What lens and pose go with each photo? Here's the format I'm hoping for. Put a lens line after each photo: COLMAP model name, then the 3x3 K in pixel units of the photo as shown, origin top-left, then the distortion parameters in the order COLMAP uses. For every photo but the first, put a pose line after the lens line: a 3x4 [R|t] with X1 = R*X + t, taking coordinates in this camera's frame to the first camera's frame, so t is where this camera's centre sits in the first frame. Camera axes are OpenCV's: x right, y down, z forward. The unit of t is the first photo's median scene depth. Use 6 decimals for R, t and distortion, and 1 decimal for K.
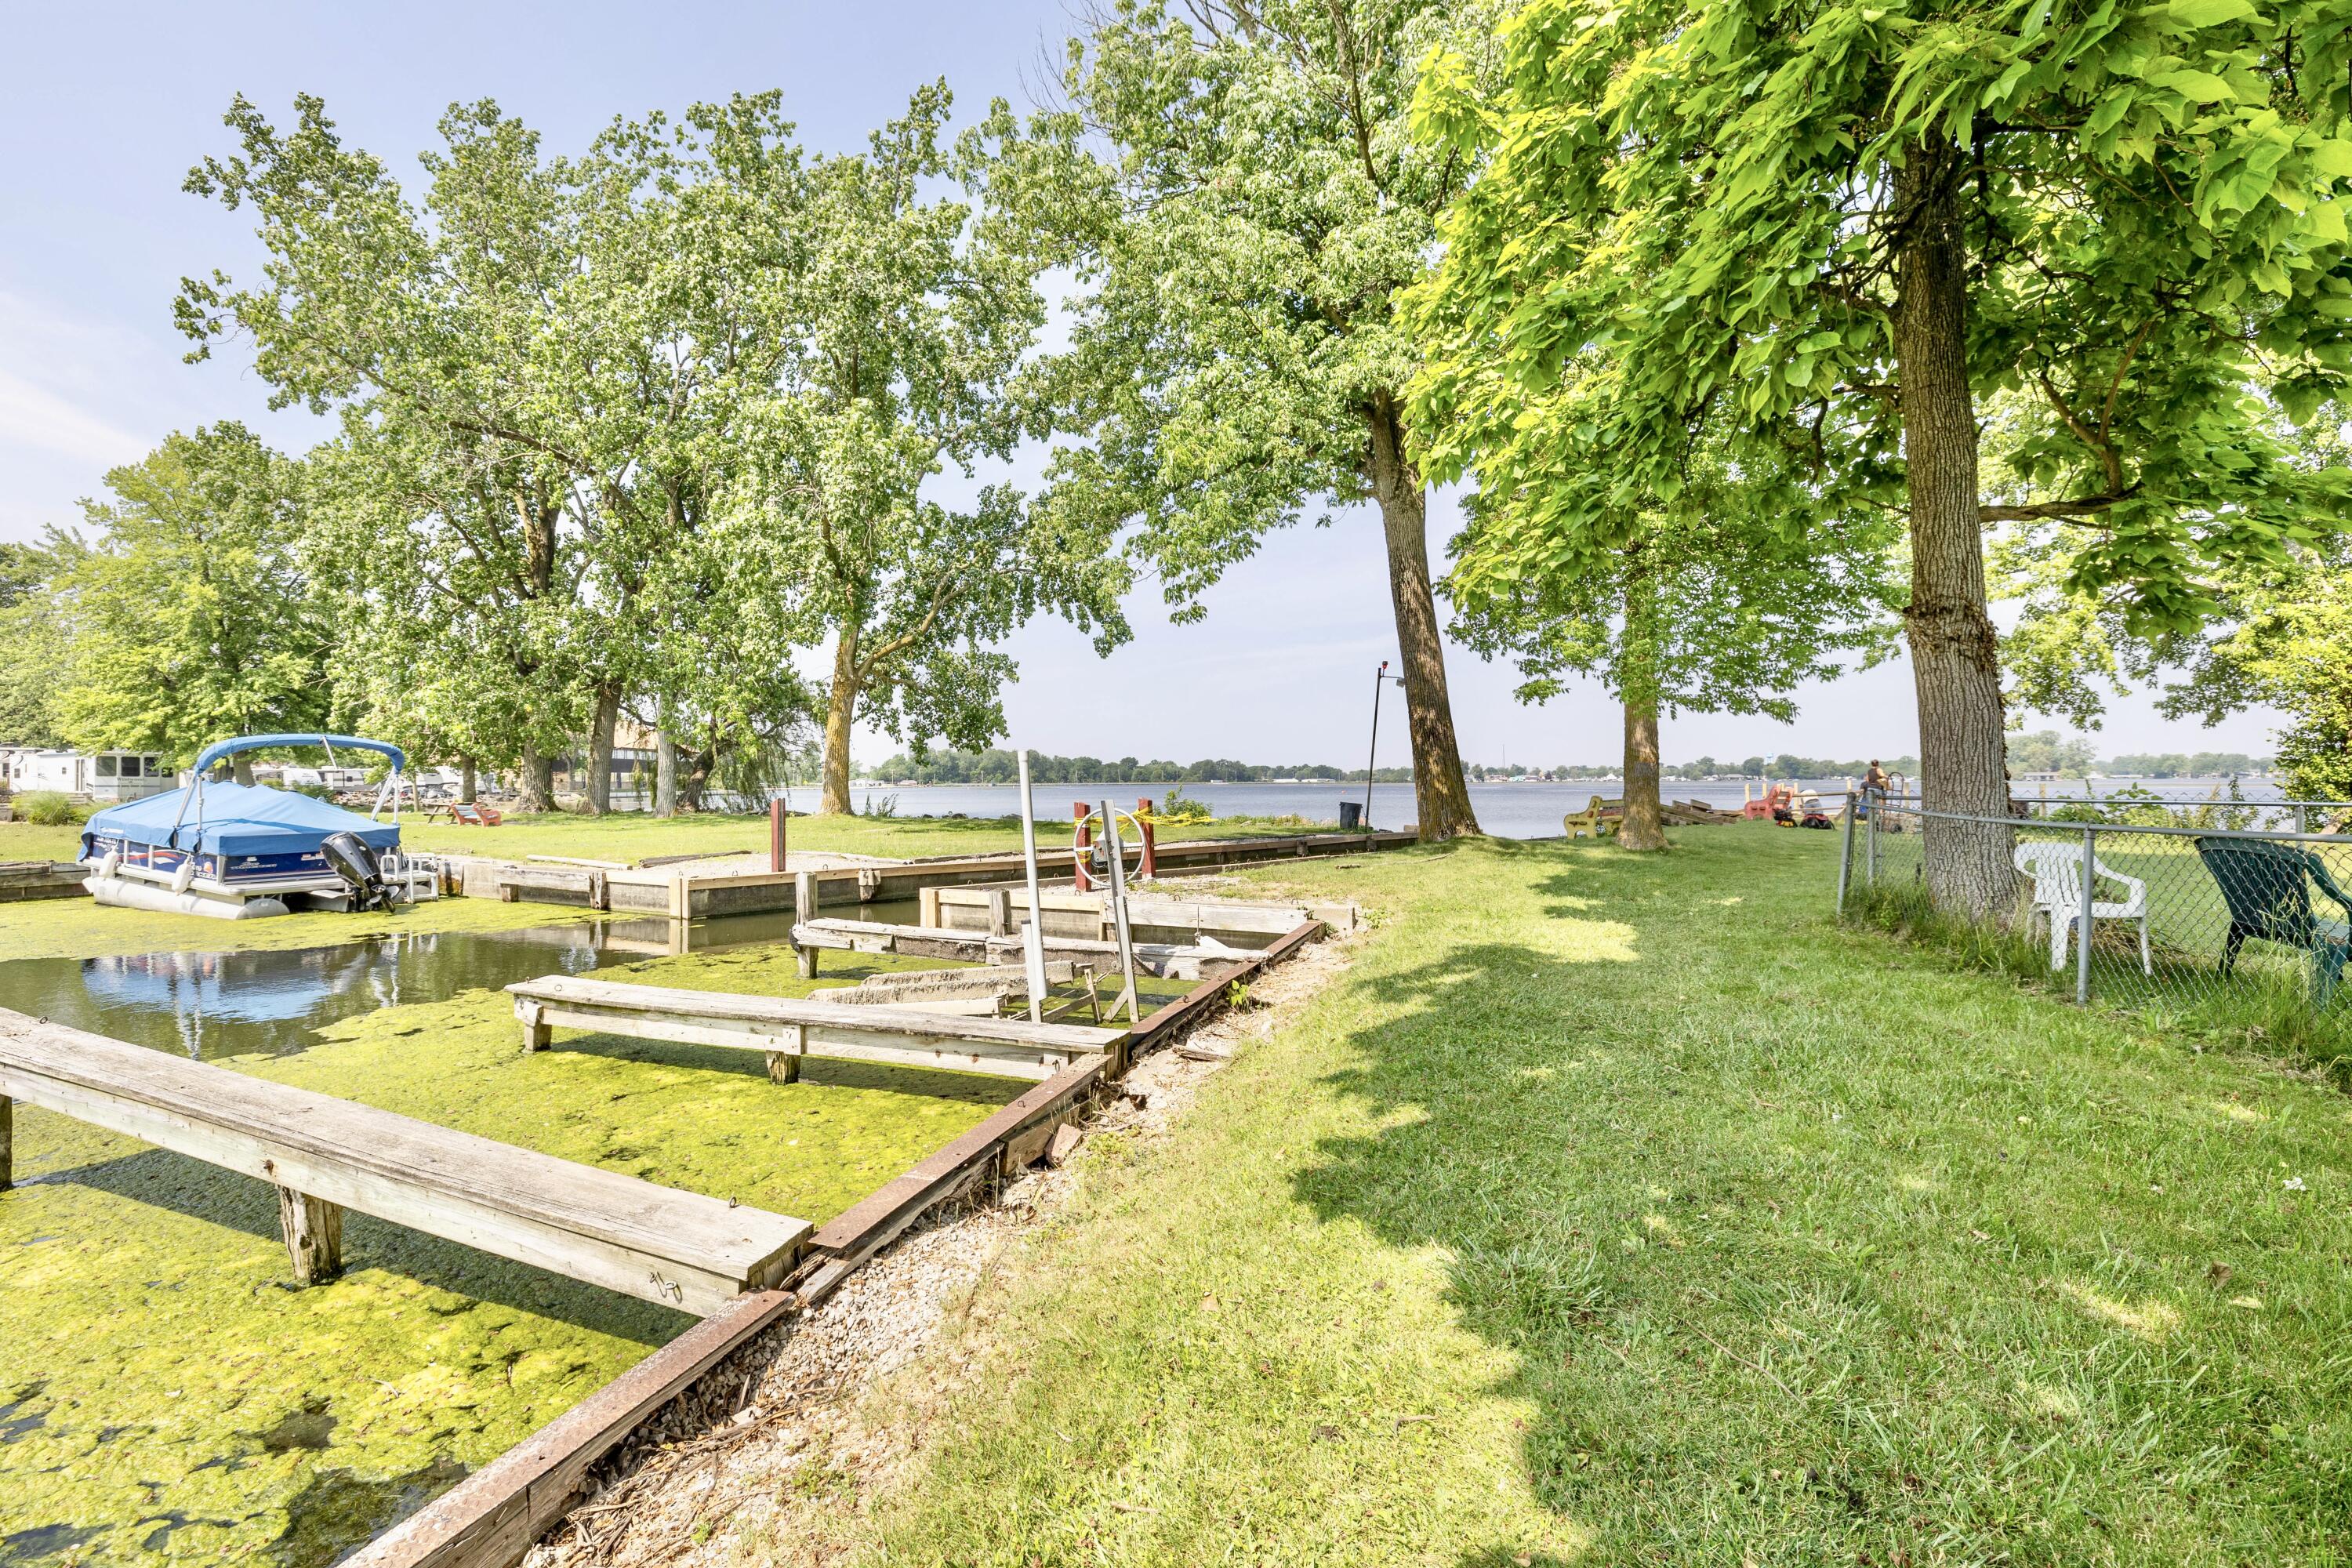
lens RADIAL K [[989.6, 0, 1180.2], [0, 989.6, 775.2], [0, 0, 1]] dist [-0.001144, 0.000573]
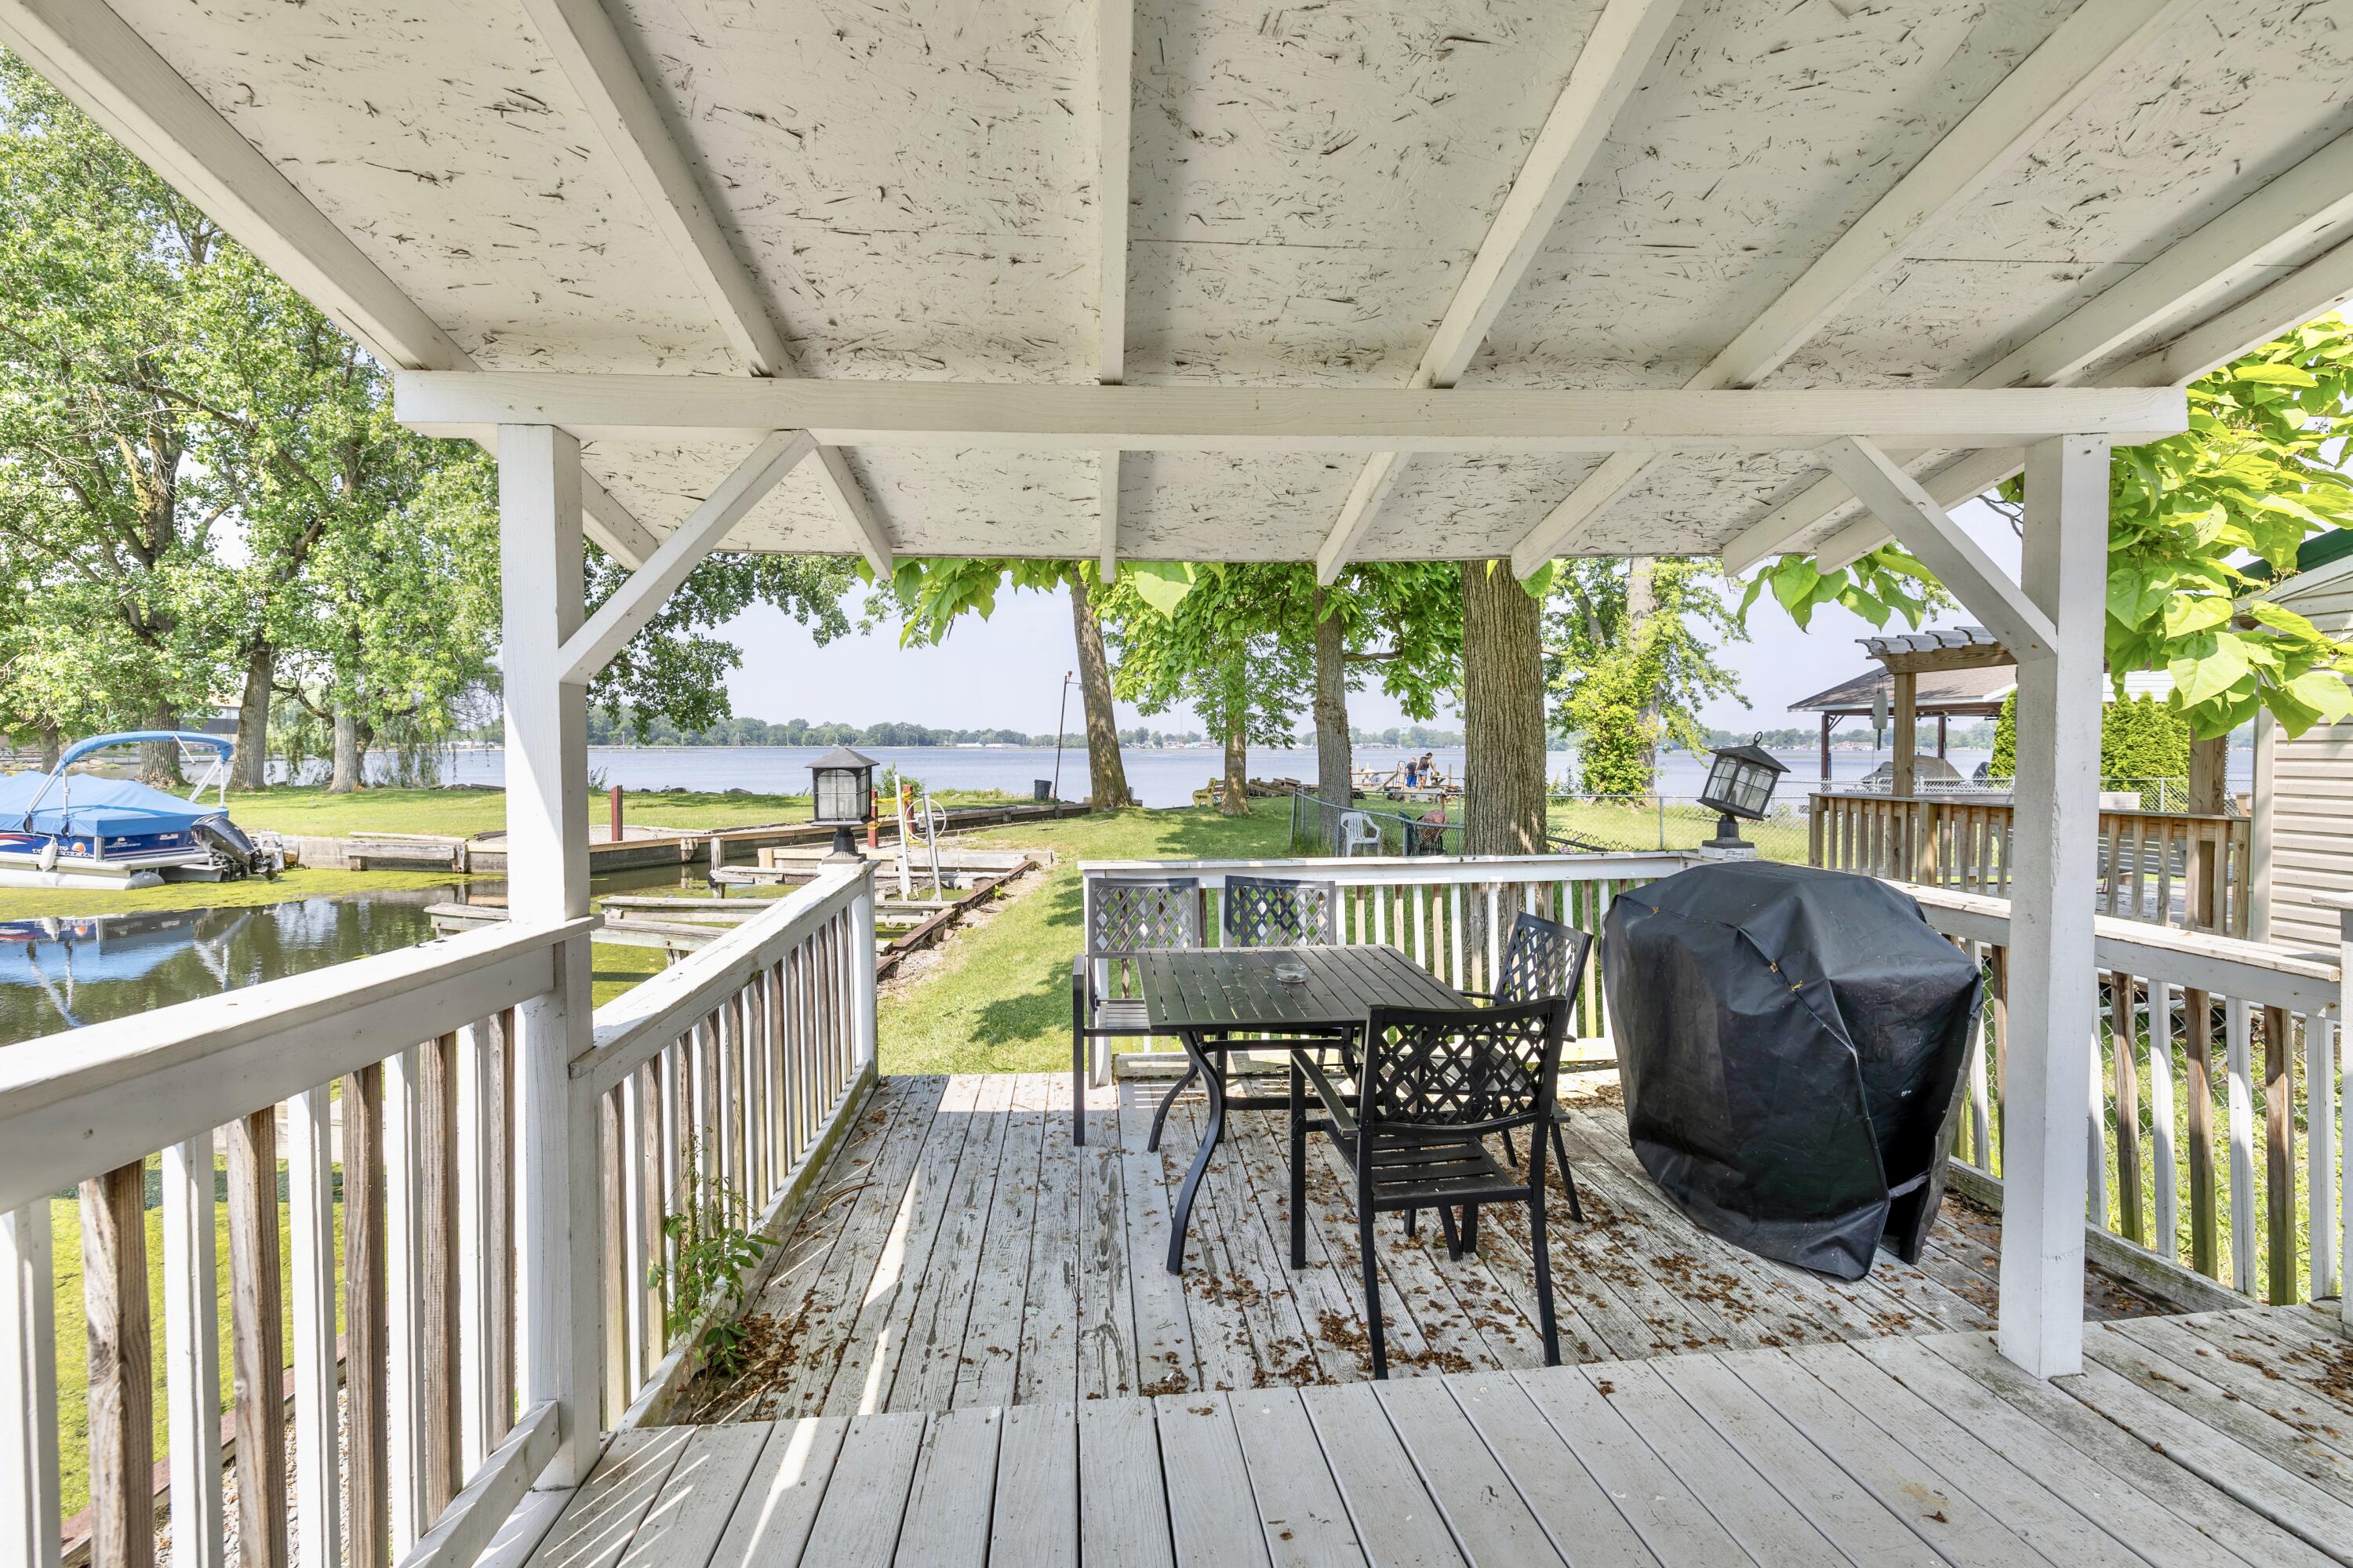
lens RADIAL K [[990.1, 0, 1182.7], [0, 990.1, 763.0], [0, 0, 1]] dist [-0.001144, 0.000573]
pose [[0.949770, 0.002644, 0.312939, -0.098739], [-0.009713, 0.999732, 0.021031, -0.039888], [-0.312799, -0.023014, 0.949540, -0.471827]]
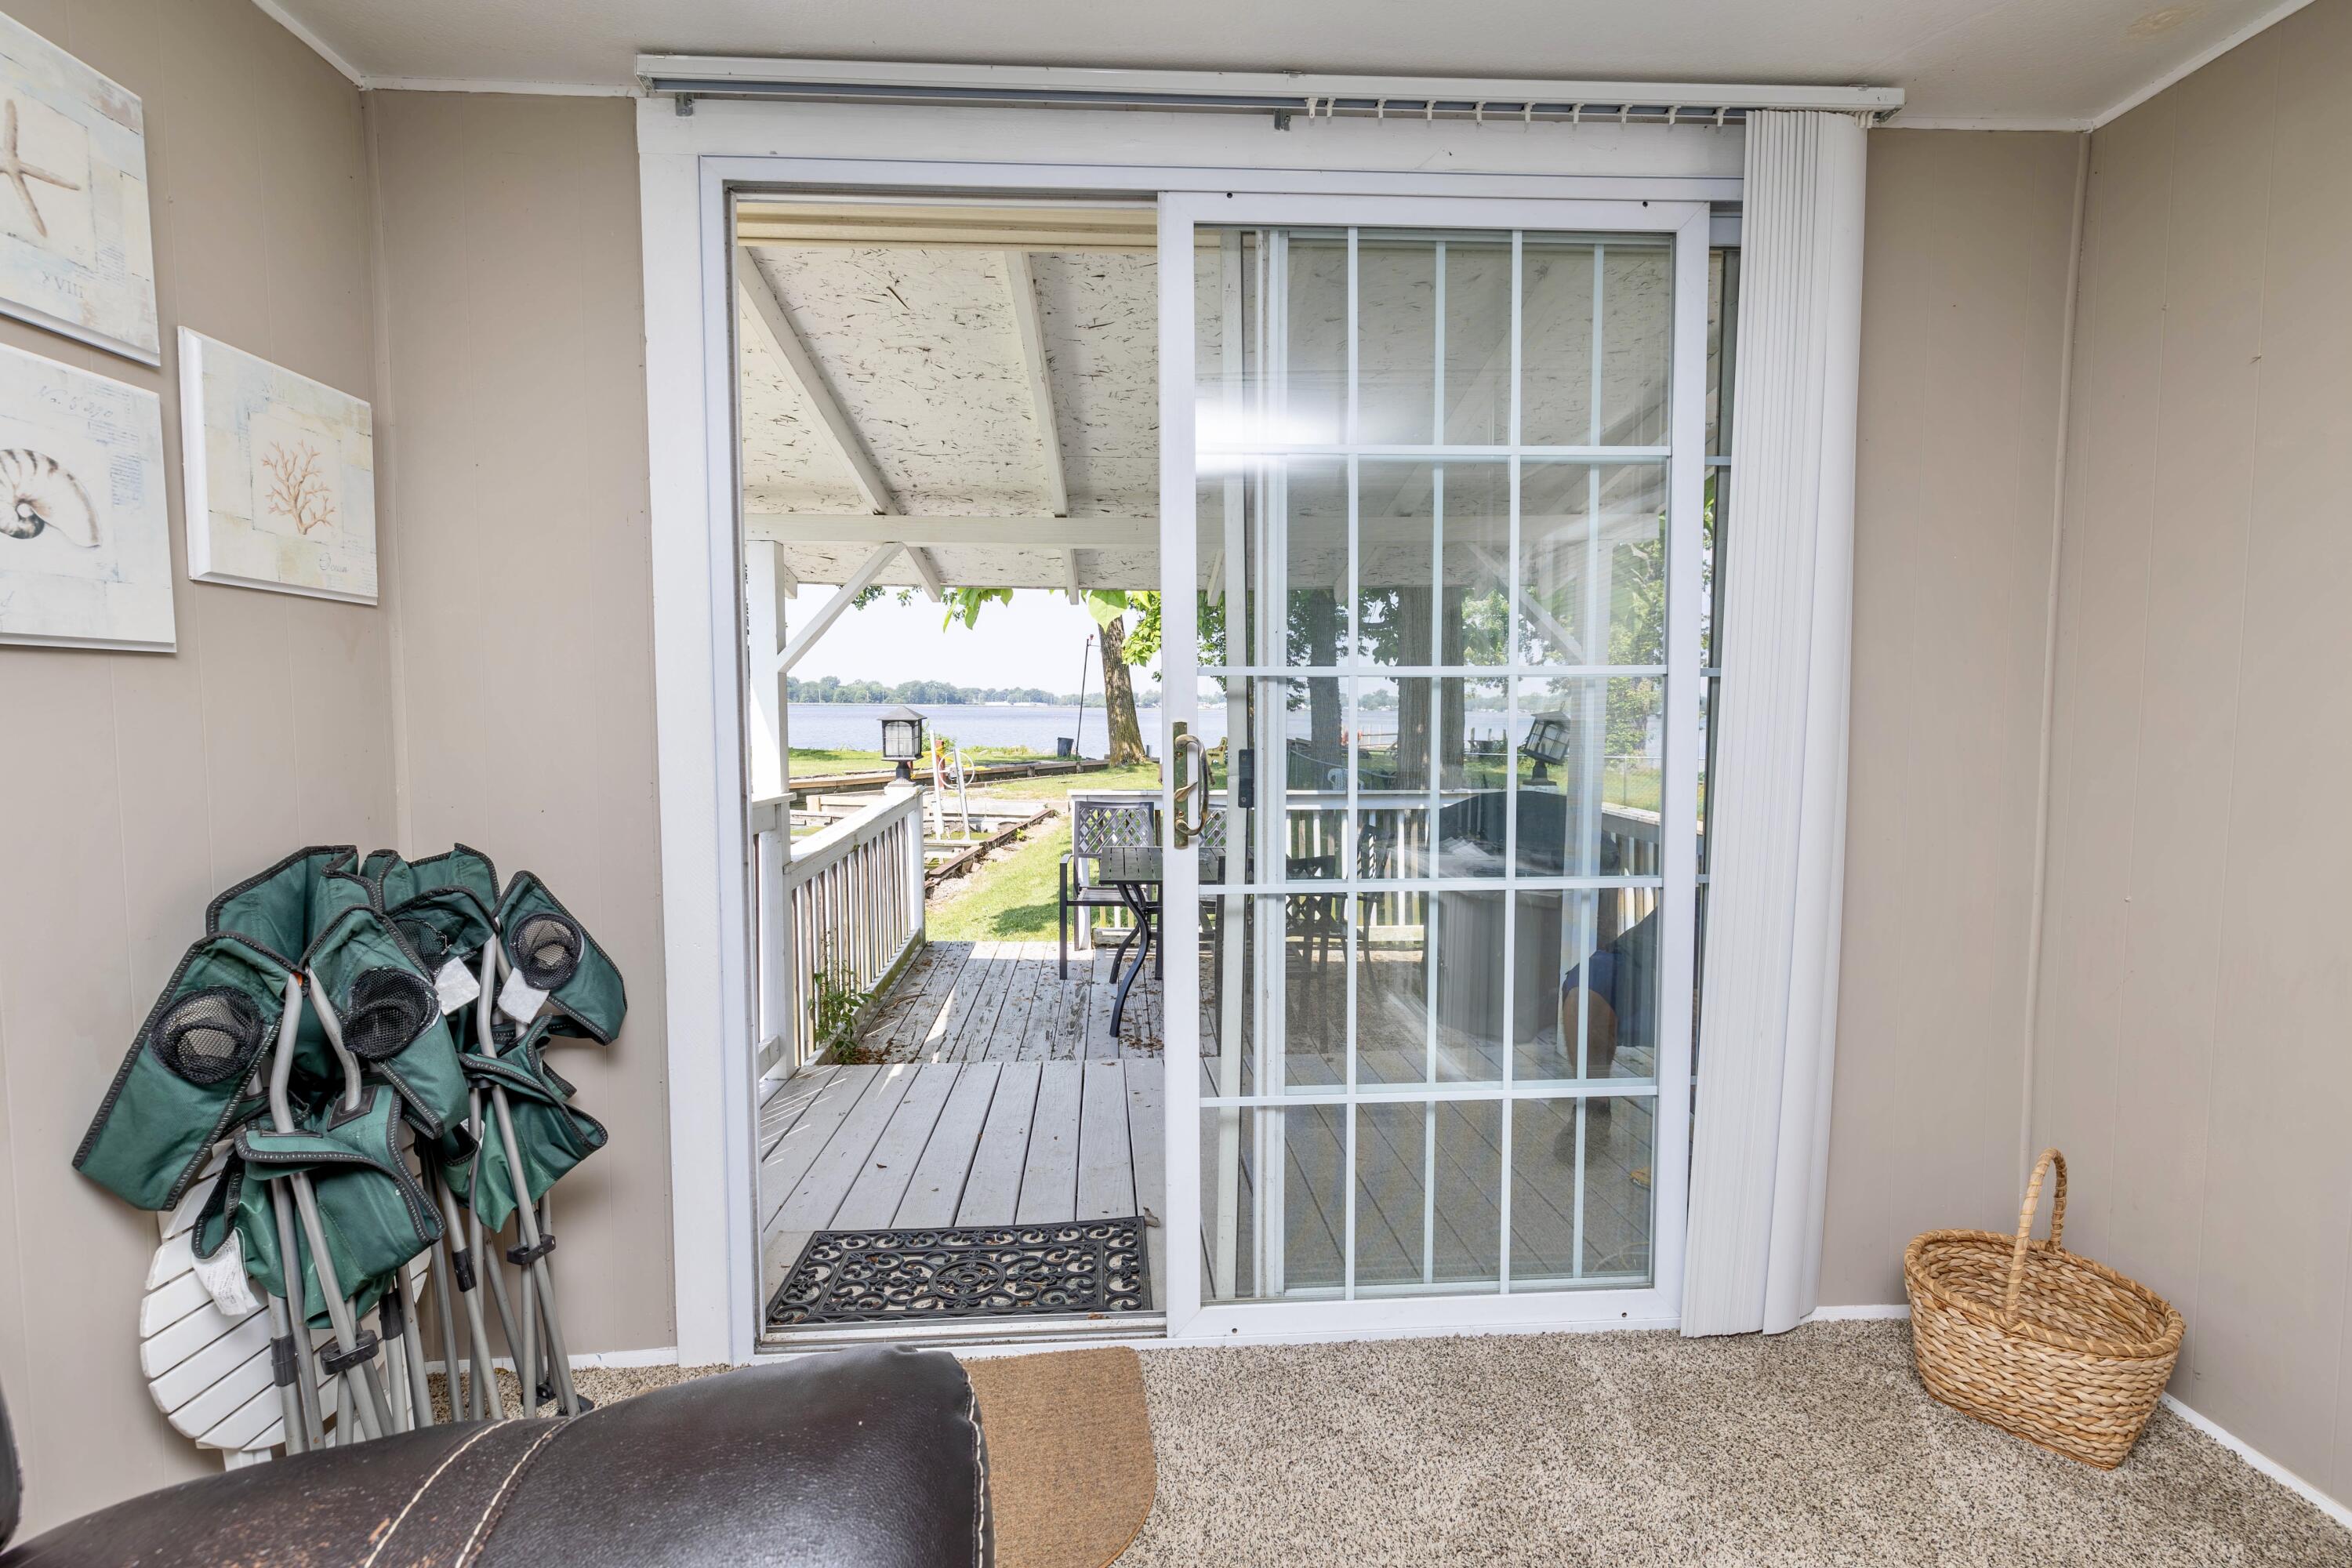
lens RADIAL K [[989.6, 0, 1173.7], [0, 989.6, 764.7], [0, 0, 1]] dist [-0.001144, 0.000573]
pose [[0.960421, 0.000469, 0.278551, -0.107908], [-0.018853, 0.997815, 0.063325, -0.041182], [-0.277913, -0.066070, 0.958332, -0.585388]]
